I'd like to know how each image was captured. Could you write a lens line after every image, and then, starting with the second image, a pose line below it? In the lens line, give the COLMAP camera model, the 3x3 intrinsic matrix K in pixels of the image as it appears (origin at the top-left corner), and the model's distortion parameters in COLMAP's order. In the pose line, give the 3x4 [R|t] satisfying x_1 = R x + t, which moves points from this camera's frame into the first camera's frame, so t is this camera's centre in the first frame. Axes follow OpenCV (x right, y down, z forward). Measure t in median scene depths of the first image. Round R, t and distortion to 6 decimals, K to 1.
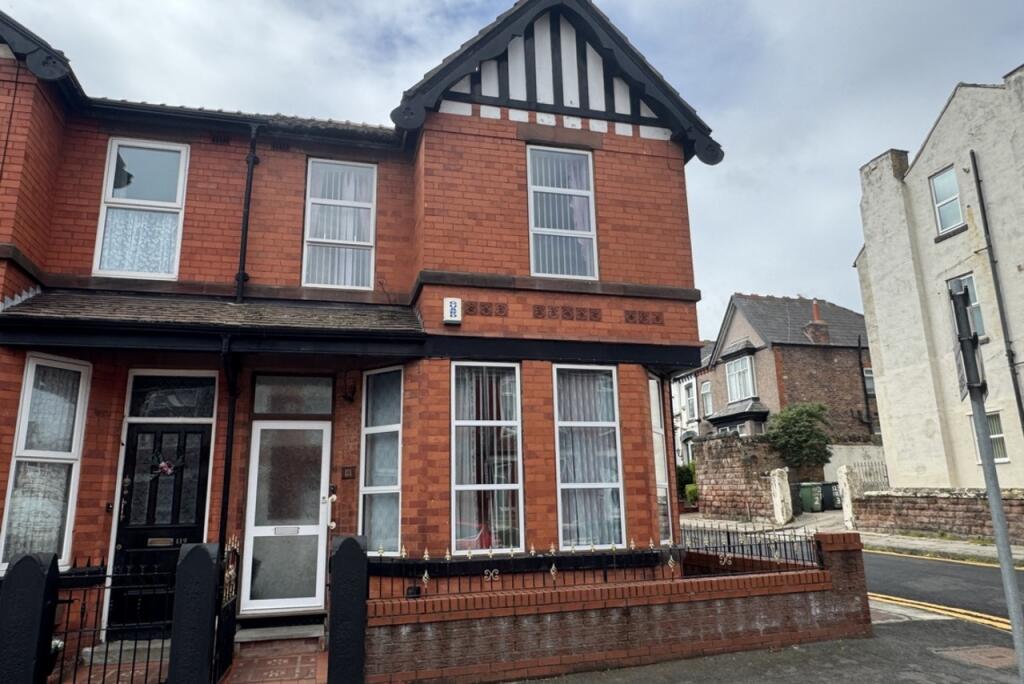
lens RADIAL K [[696.3, 0, 518.9], [0, 696.3, 344.1], [0, 0, 1]] dist [-0.000416, 0.001692]
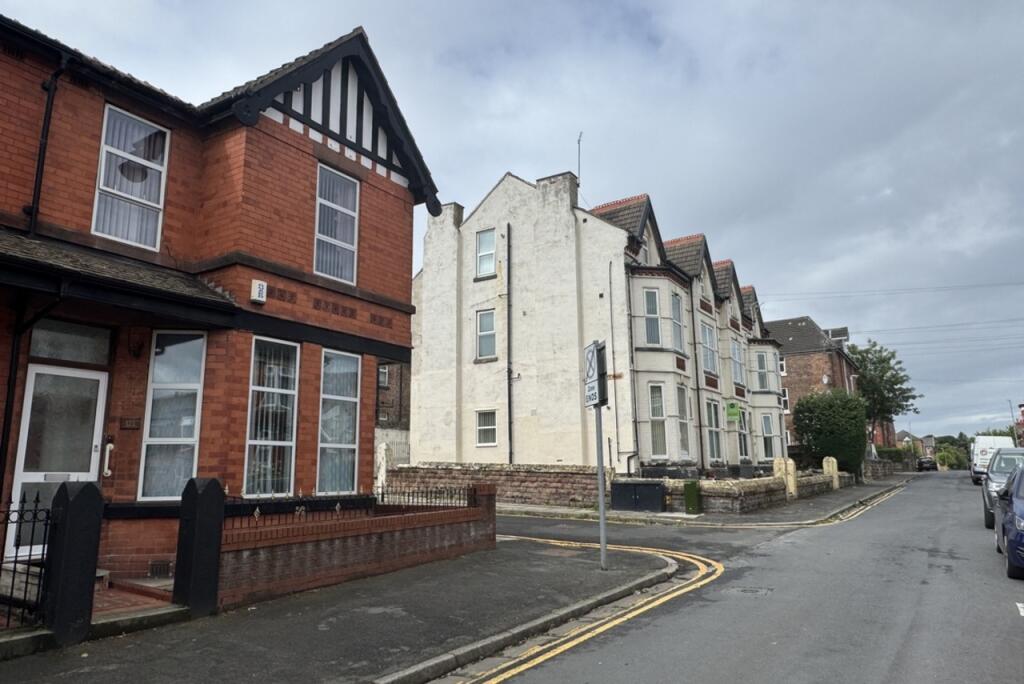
lens RADIAL K [[696.3, 0, 508.8], [0, 696.3, 344.6], [0, 0, 1]] dist [-0.000416, 0.001692]
pose [[0.738845, 0.140417, 0.659084, -0.503696], [-0.161118, 0.986492, -0.029554, 0.005912], [-0.654331, -0.084355, 0.751489, -0.143911]]
